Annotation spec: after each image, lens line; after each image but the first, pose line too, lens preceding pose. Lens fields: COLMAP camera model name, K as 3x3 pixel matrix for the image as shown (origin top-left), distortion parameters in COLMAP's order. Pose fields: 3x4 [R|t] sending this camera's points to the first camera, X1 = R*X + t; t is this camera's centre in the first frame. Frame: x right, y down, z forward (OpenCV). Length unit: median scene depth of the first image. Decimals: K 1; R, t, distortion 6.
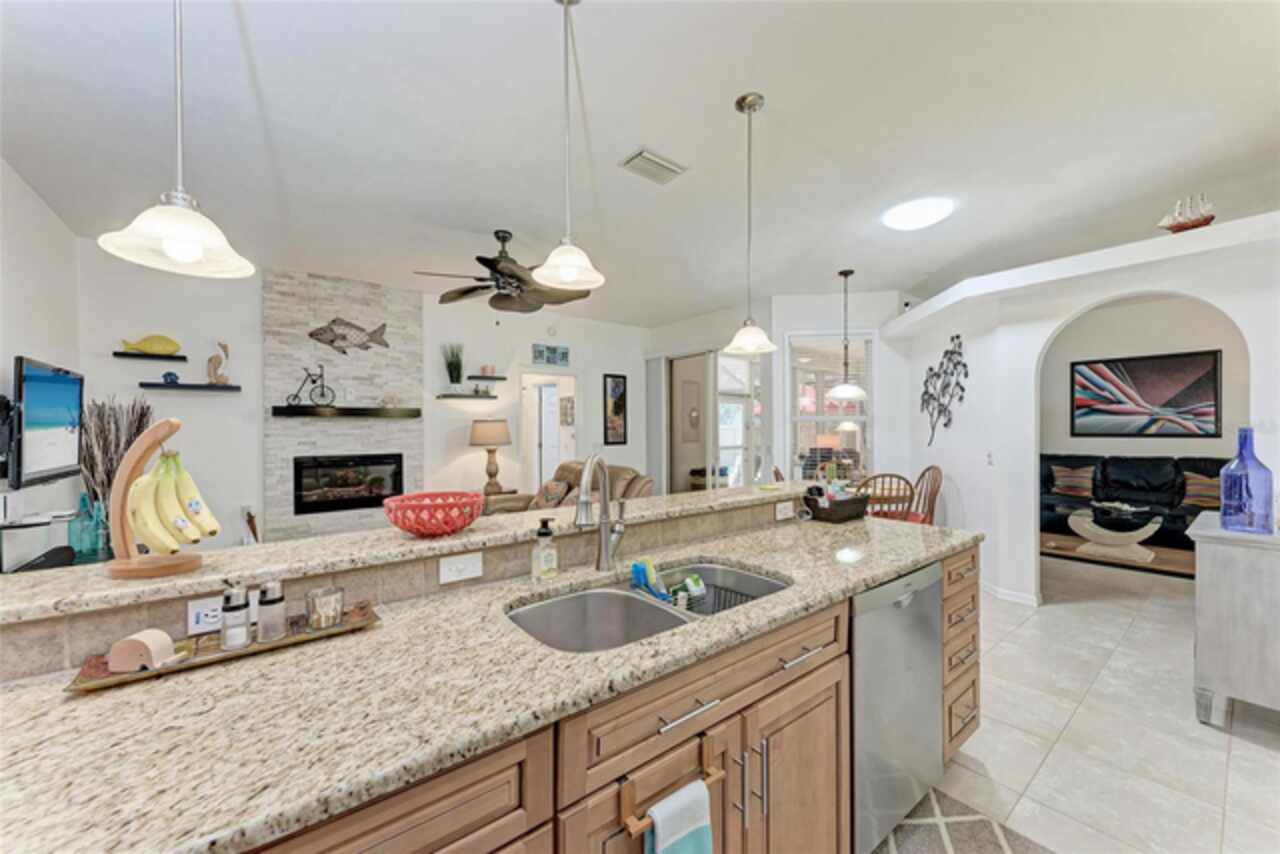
lens RADIAL K [[485.0, 0, 648.9], [0, 485.0, 435.2], [0, 0, 1]] dist [0.016300, -0.001176]
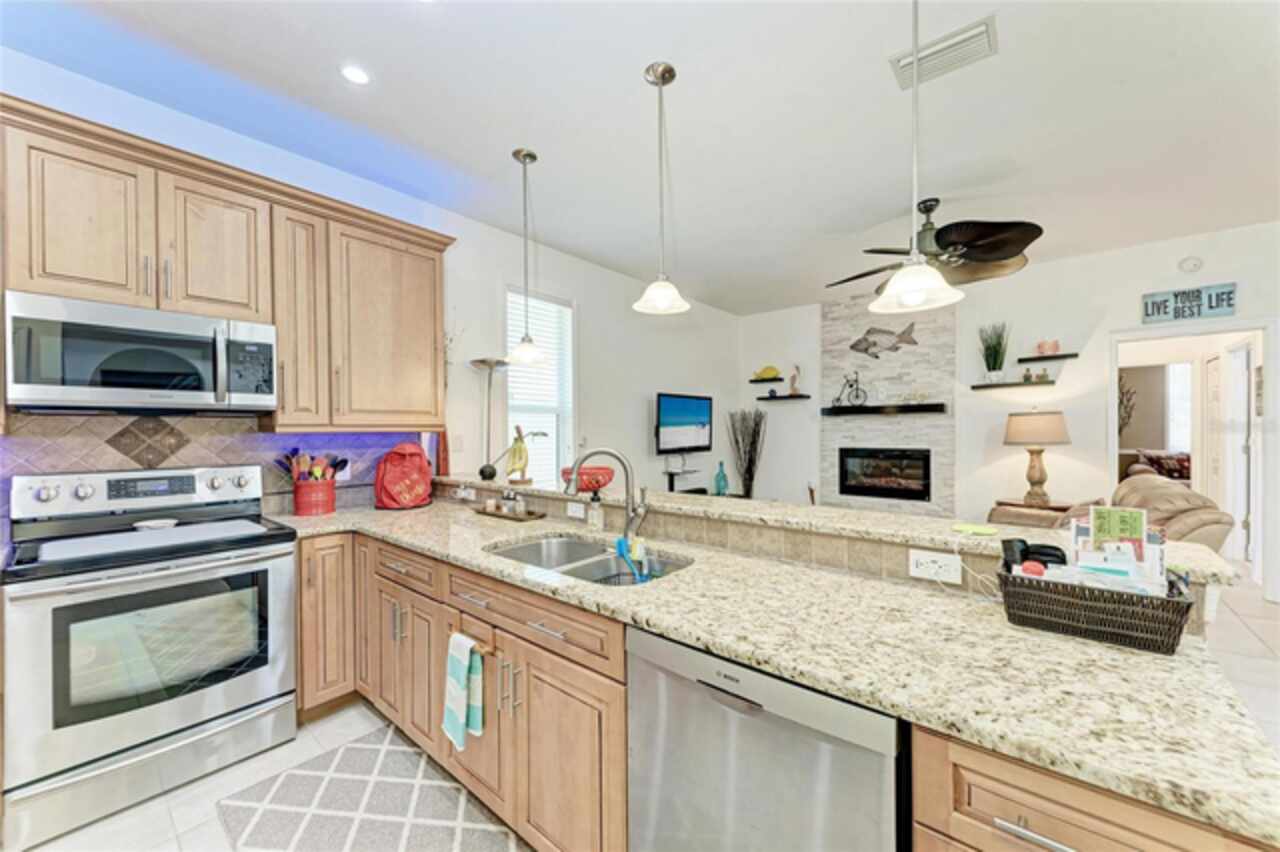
lens RADIAL K [[483.1, 0, 641.3], [0, 483.1, 433.7], [0, 0, 1]] dist [0.015469, -0.003921]
pose [[0.192599, 0.013438, -0.981185, 0.363826], [-0.003779, 0.999909, 0.012953, -0.005172], [0.981270, 0.001213, 0.192633, 0.249268]]
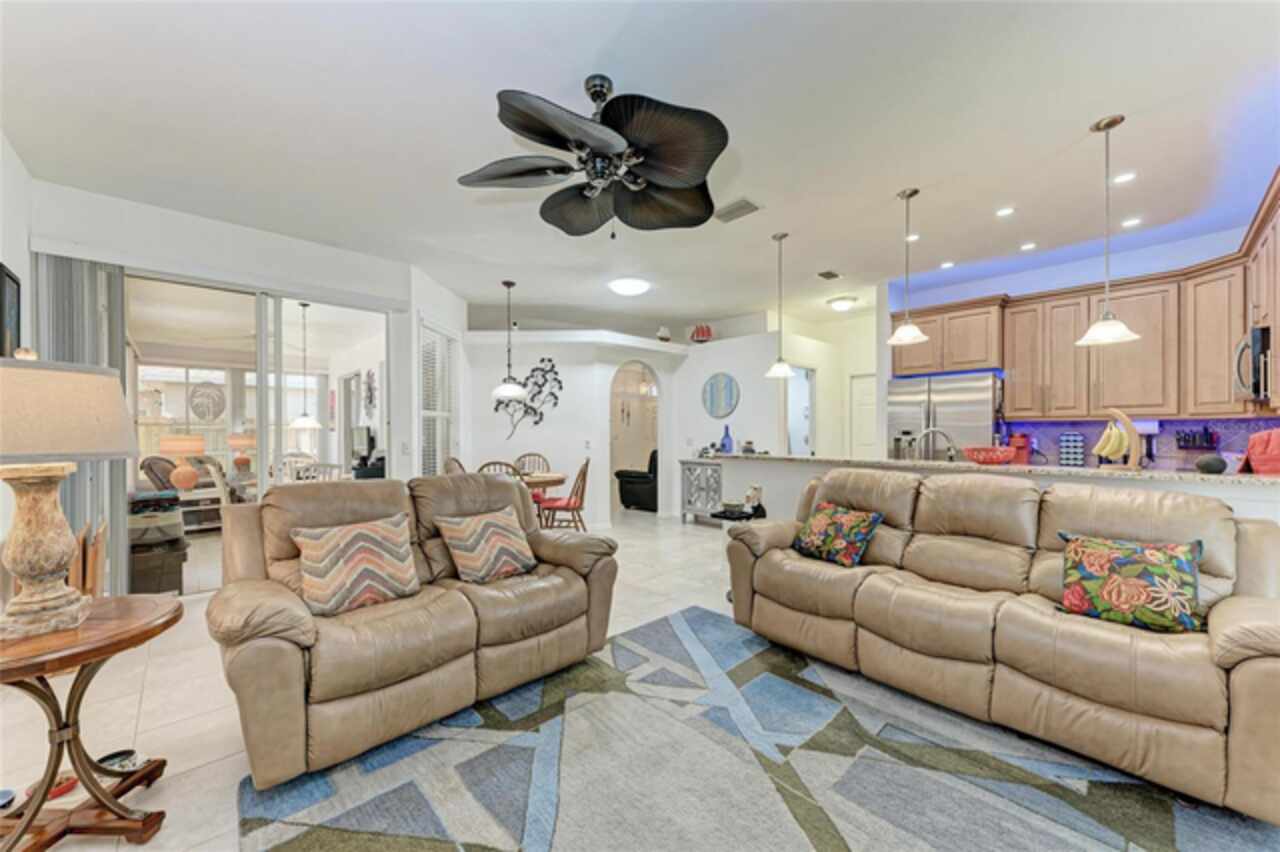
lens RADIAL K [[483.1, 0, 644.3], [0, 483.1, 428.1], [0, 0, 1]] dist [0.015469, -0.003921]
pose [[-0.079259, 0.013505, 0.996763, -0.700798], [0.014860, 0.999813, -0.012364, 0.013607], [-0.996743, 0.013831, -0.079445, 0.770482]]
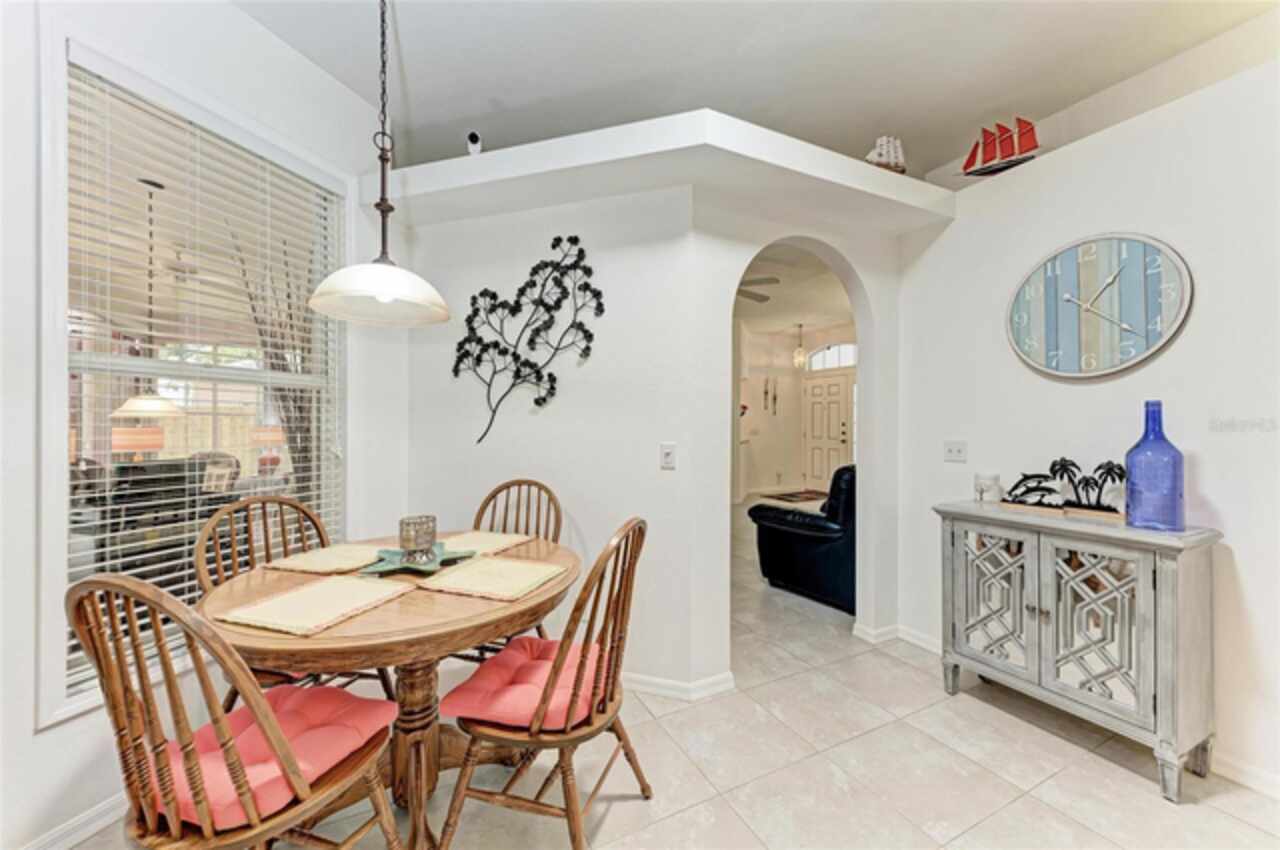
lens RADIAL K [[483.1, 0, 644.6], [0, 483.1, 423.5], [0, 0, 1]] dist [0.015469, -0.003921]
pose [[0.209566, 0.006443, 0.977773, 0.112734], [0.011035, 0.999899, -0.008954, 0.008478], [-0.977732, 0.012666, 0.209474, 0.742410]]
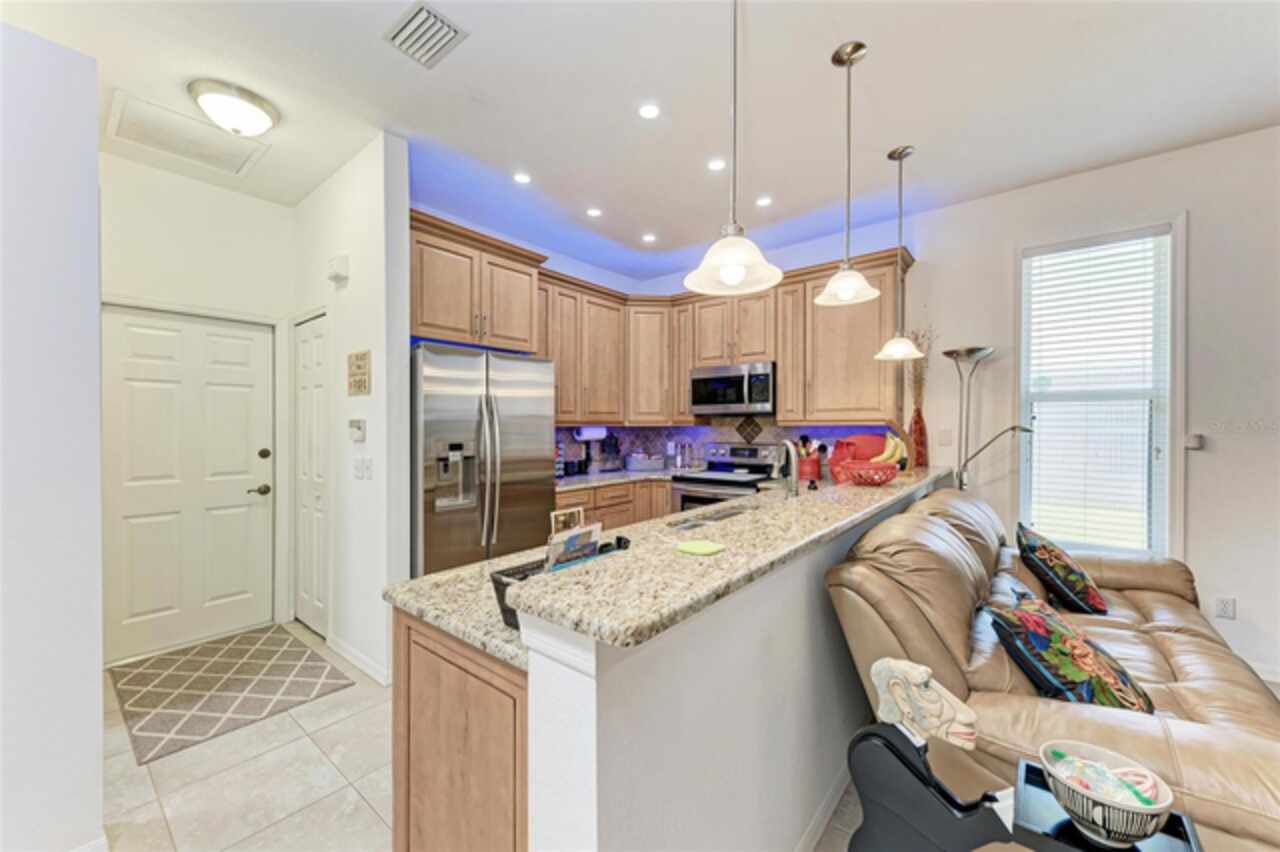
lens RADIAL K [[483.1, 0, 645.0], [0, 483.1, 431.6], [0, 0, 1]] dist [0.015469, -0.003921]
pose [[-0.975355, 0.011878, -0.220320, 0.203745], [0.006617, 0.999675, 0.024602, -0.009564], [0.220540, 0.022538, -0.975117, 0.714452]]
